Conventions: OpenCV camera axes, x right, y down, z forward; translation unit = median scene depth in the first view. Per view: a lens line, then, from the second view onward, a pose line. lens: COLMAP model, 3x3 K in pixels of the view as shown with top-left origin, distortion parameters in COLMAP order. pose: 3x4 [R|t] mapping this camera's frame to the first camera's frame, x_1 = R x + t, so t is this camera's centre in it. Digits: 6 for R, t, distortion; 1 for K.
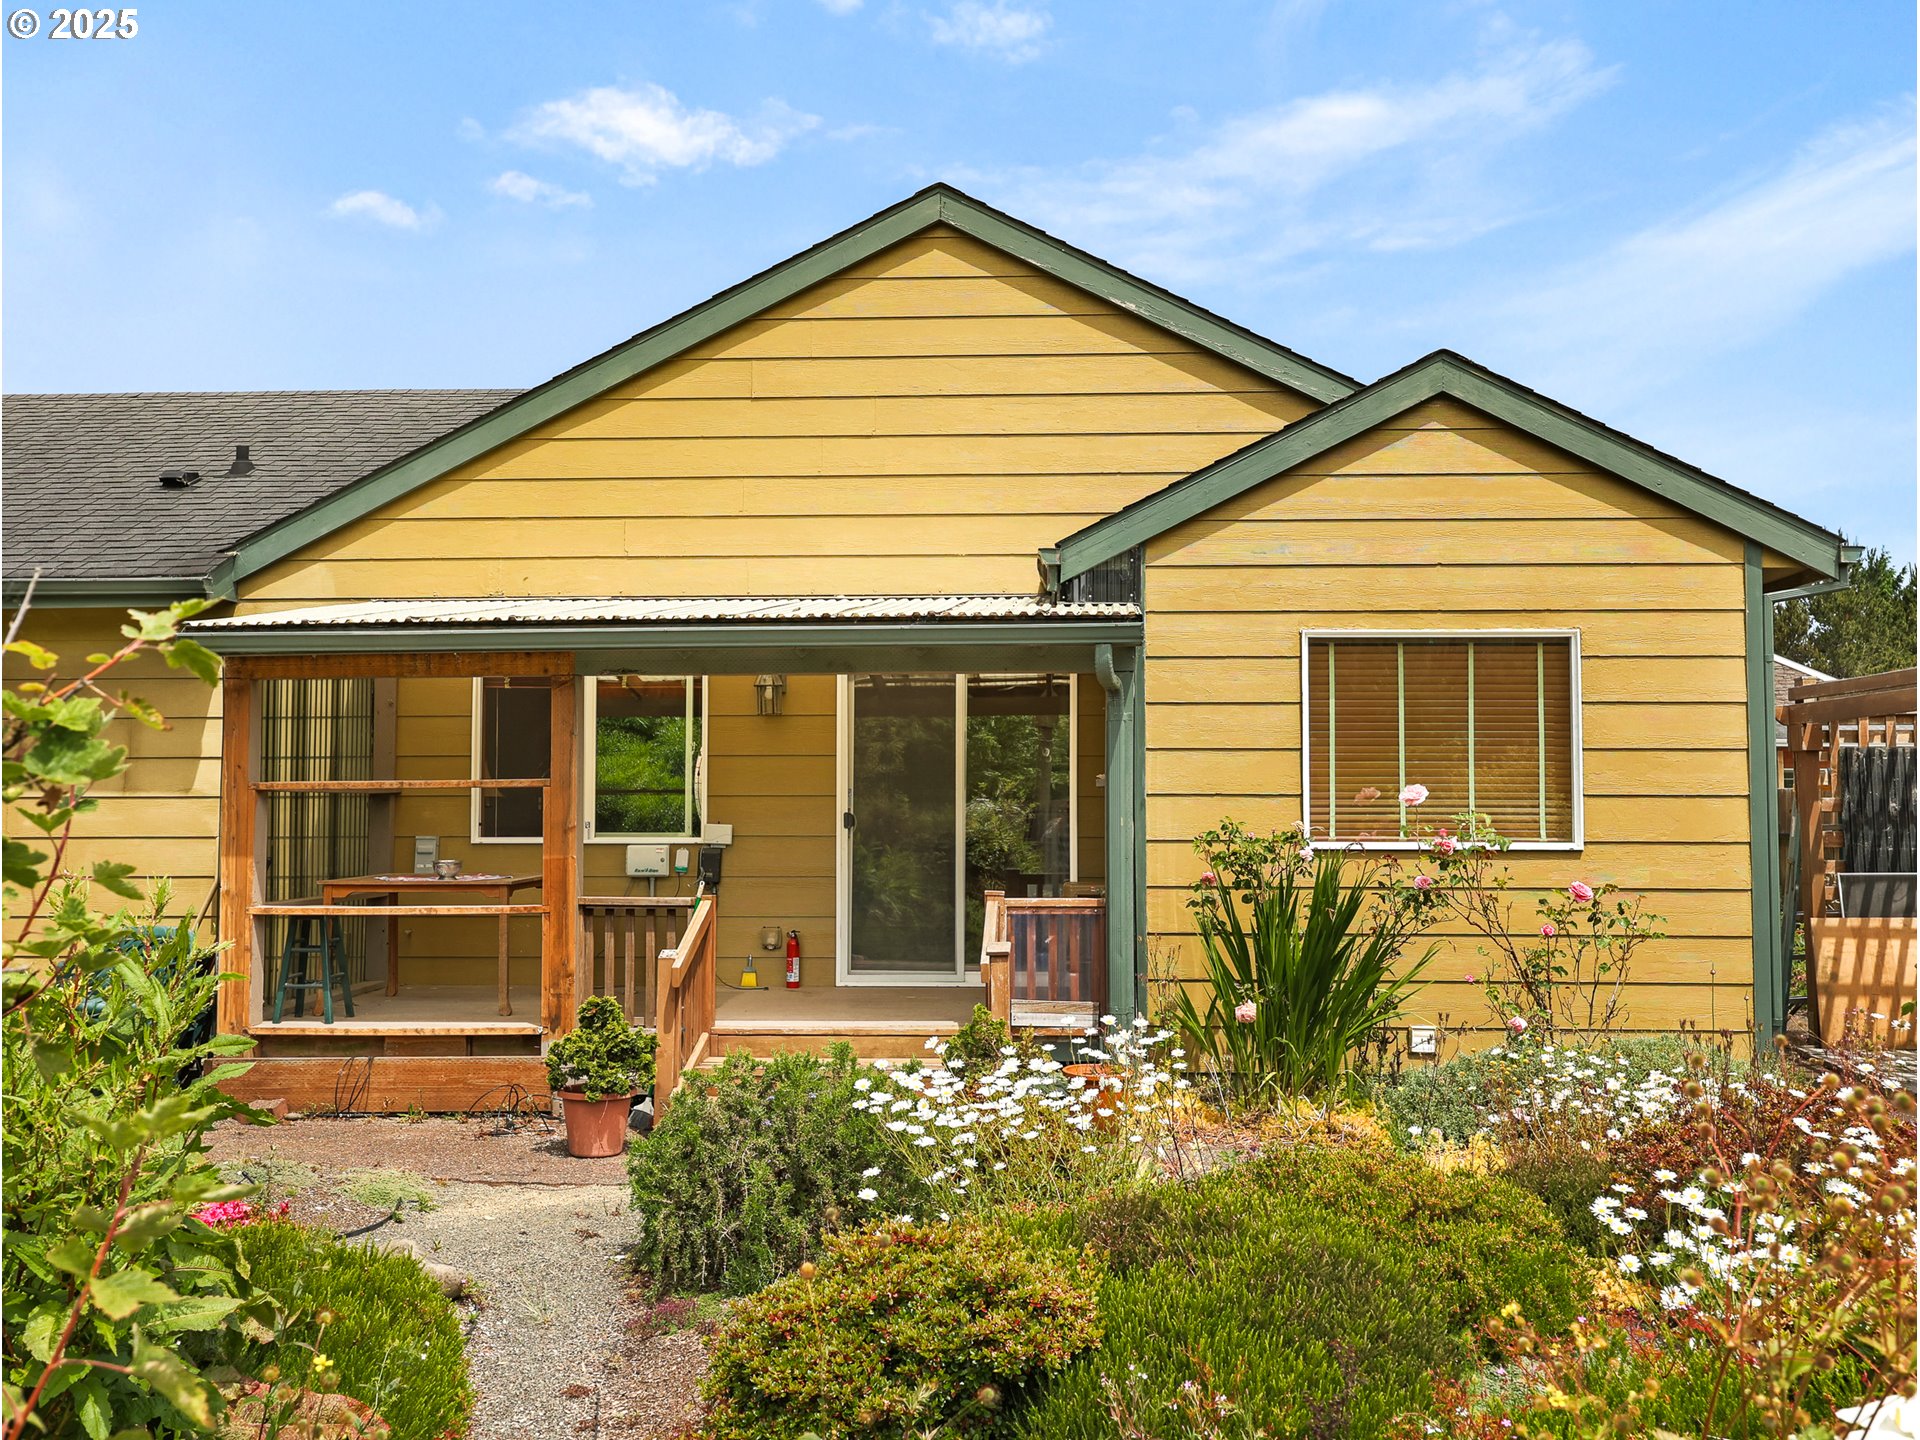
lens RADIAL K [[1726.7, 0, 960.0], [0, 1726.7, 720.0], [0, 0, 1]] dist [0.002861, -0.001280]
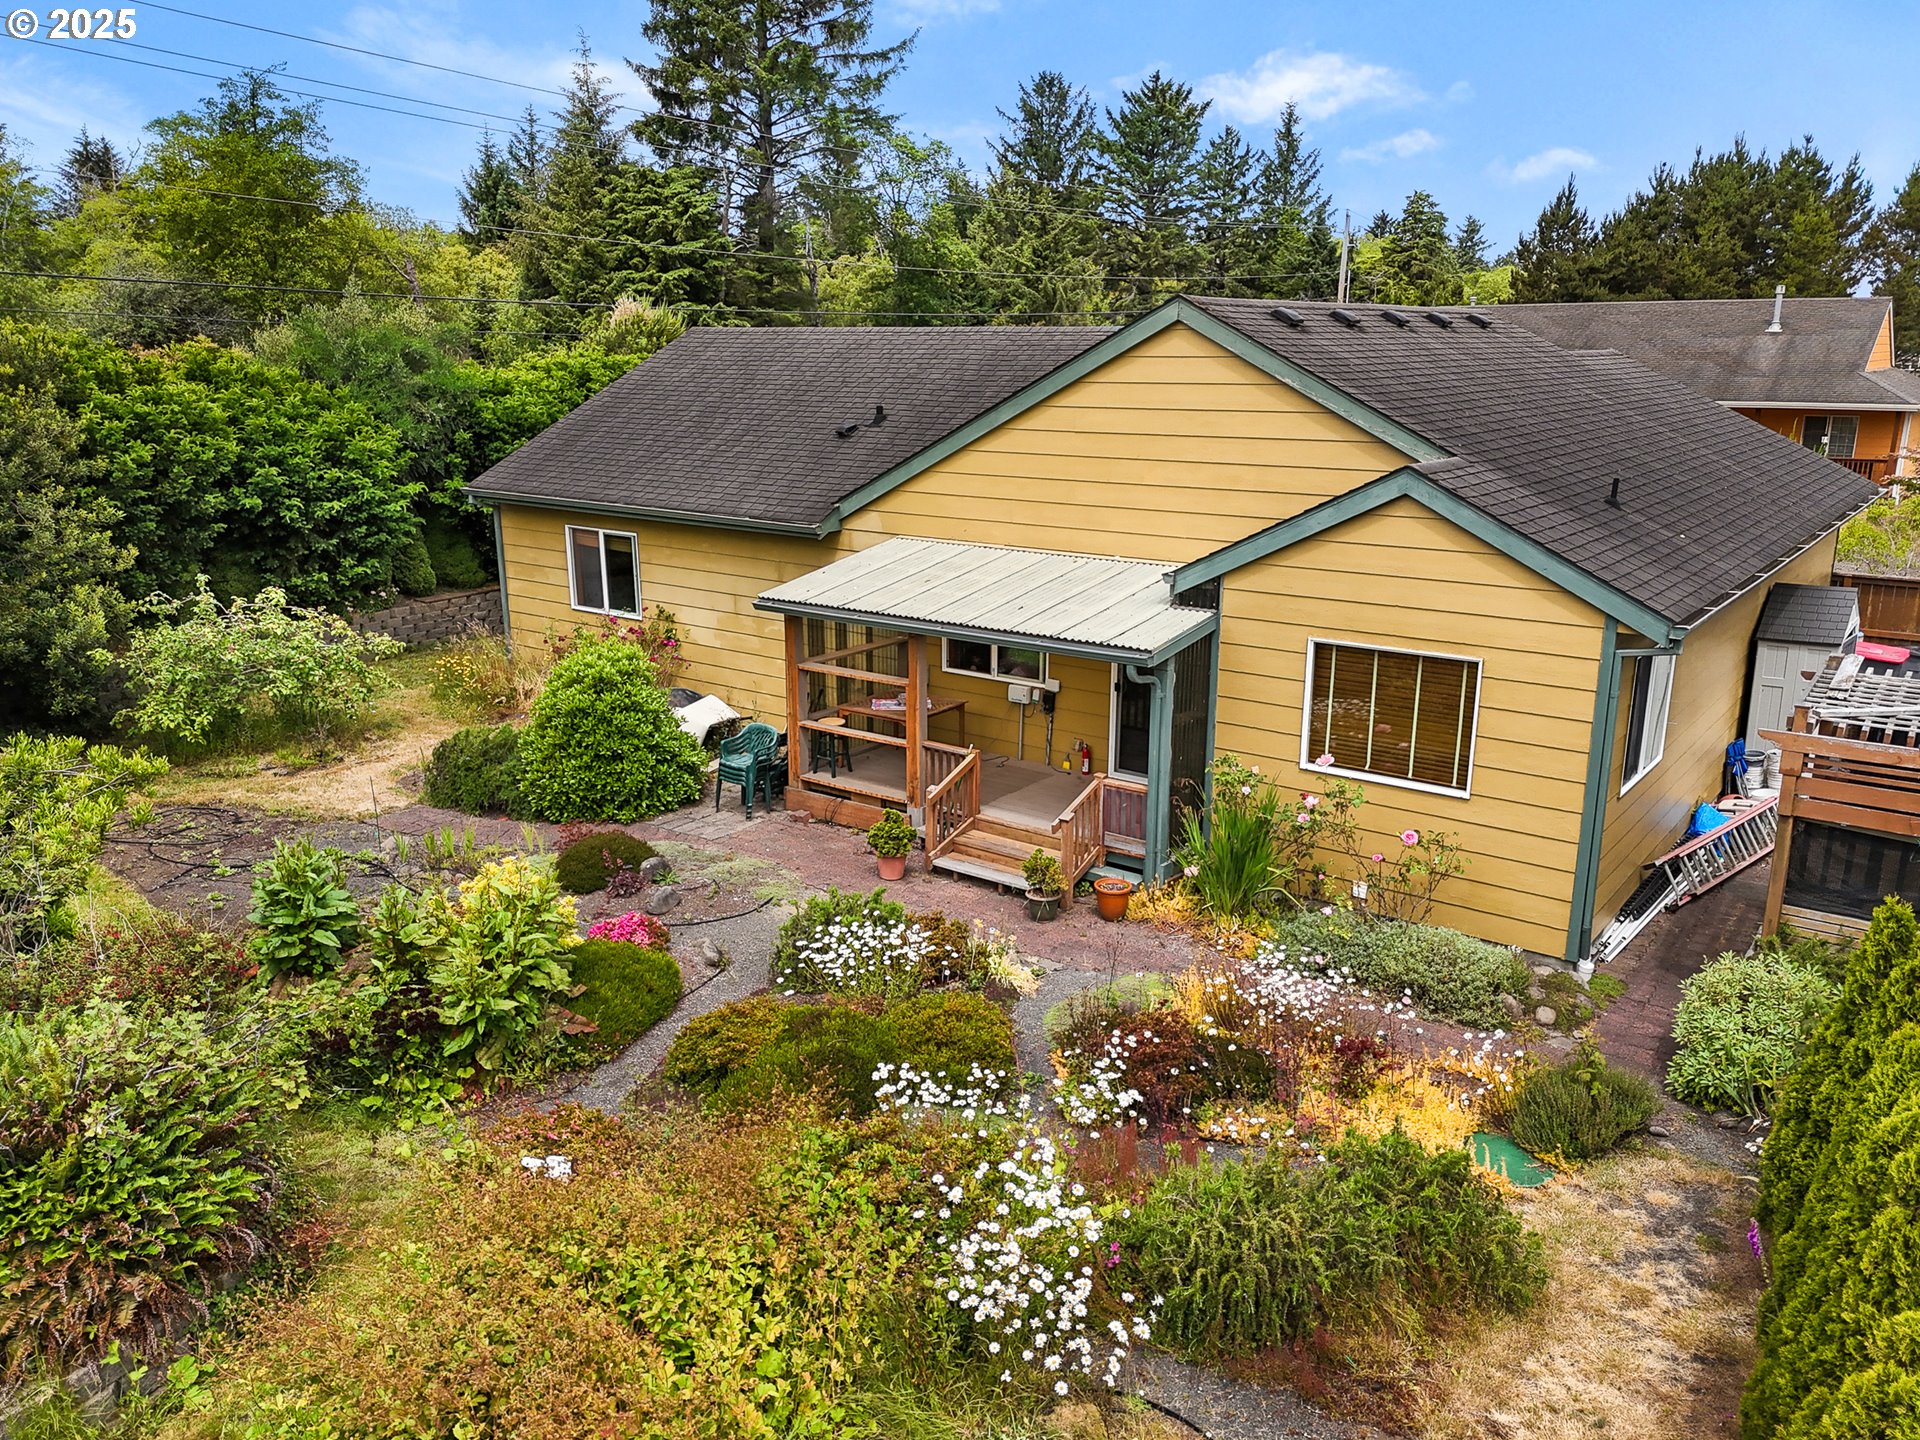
lens RADIAL K [[1451.1, 0, 960.0], [0, 1451.1, 720.0], [0, 0, 1]] dist [0.079806, -0.070528]
pose [[0.825198, 0.144156, -0.546138, 0.675503], [0.029873, 0.954393, 0.297054, -0.388117], [0.564052, -0.261443, 0.783258, -0.264391]]
